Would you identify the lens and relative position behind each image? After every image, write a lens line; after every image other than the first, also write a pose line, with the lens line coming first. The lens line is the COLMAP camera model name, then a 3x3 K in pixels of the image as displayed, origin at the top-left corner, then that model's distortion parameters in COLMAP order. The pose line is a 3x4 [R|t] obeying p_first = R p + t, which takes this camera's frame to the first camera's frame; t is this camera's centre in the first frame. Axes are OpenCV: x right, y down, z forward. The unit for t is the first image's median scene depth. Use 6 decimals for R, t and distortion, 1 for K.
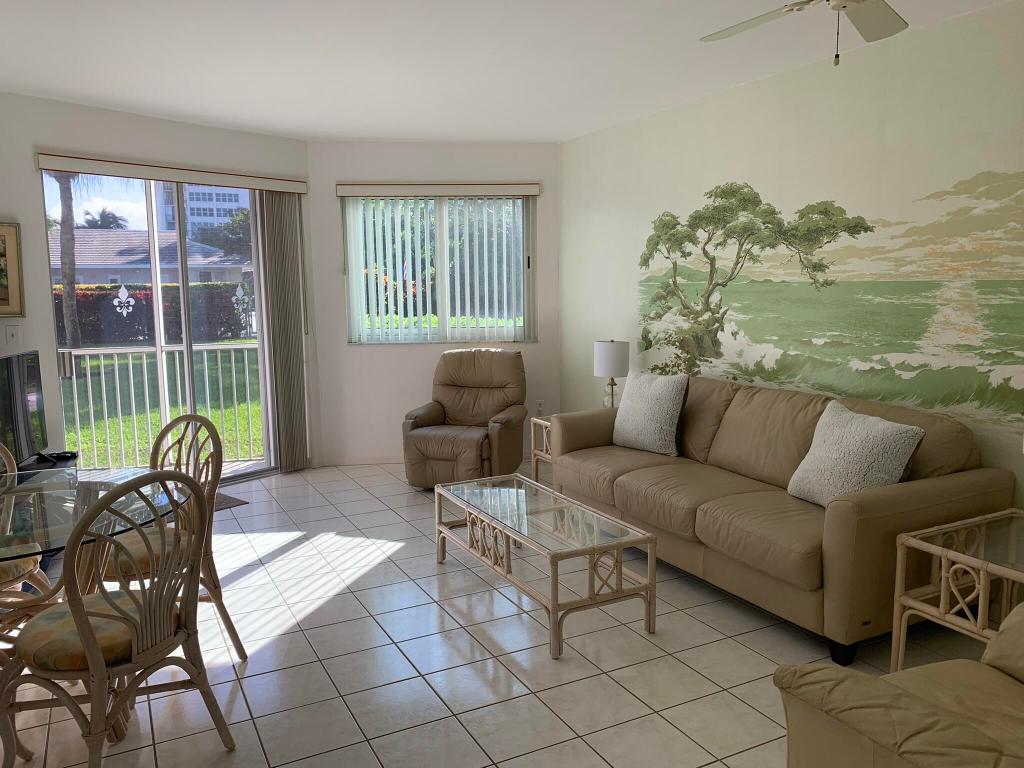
lens RADIAL K [[790.8, 0, 507.5], [0, 790.8, 384.5], [0, 0, 1]] dist [0.032229, -0.038009]
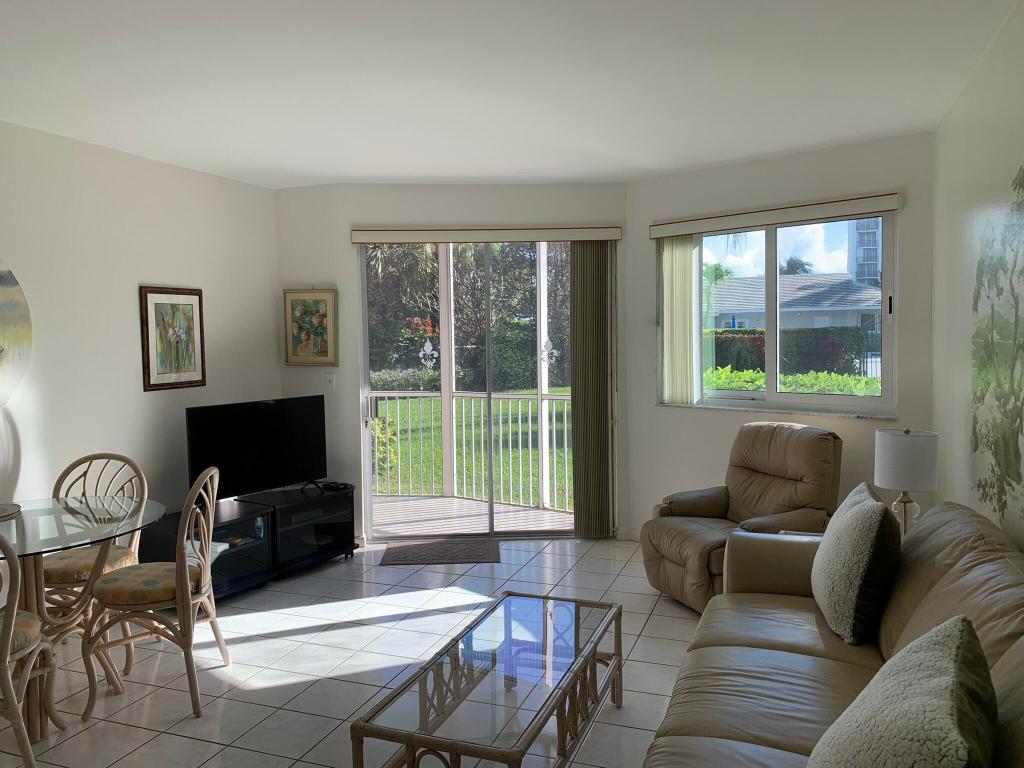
lens RADIAL K [[790.8, 0, 501.7], [0, 790.8, 380.5], [0, 0, 1]] dist [0.032229, -0.038009]
pose [[0.659567, 0.045224, -0.750284, 0.173033], [-0.087863, 0.995984, -0.017207, -0.024865], [0.746492, 0.077272, 0.660892, 0.152035]]
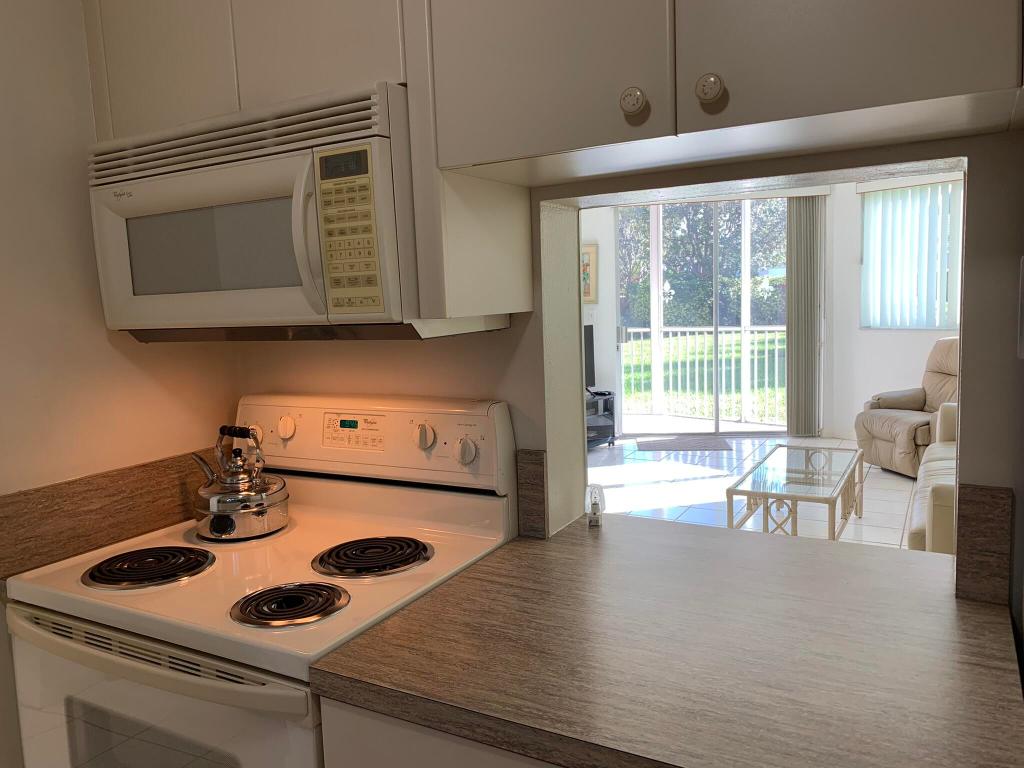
lens RADIAL K [[790.8, 0, 500.6], [0, 790.8, 386.8], [0, 0, 1]] dist [0.032229, -0.038009]
pose [[0.537170, 0.089055, -0.838760, 0.234035], [-0.075416, 0.995499, 0.057397, 0.001335], [0.840096, 0.032424, 0.541468, -0.000477]]
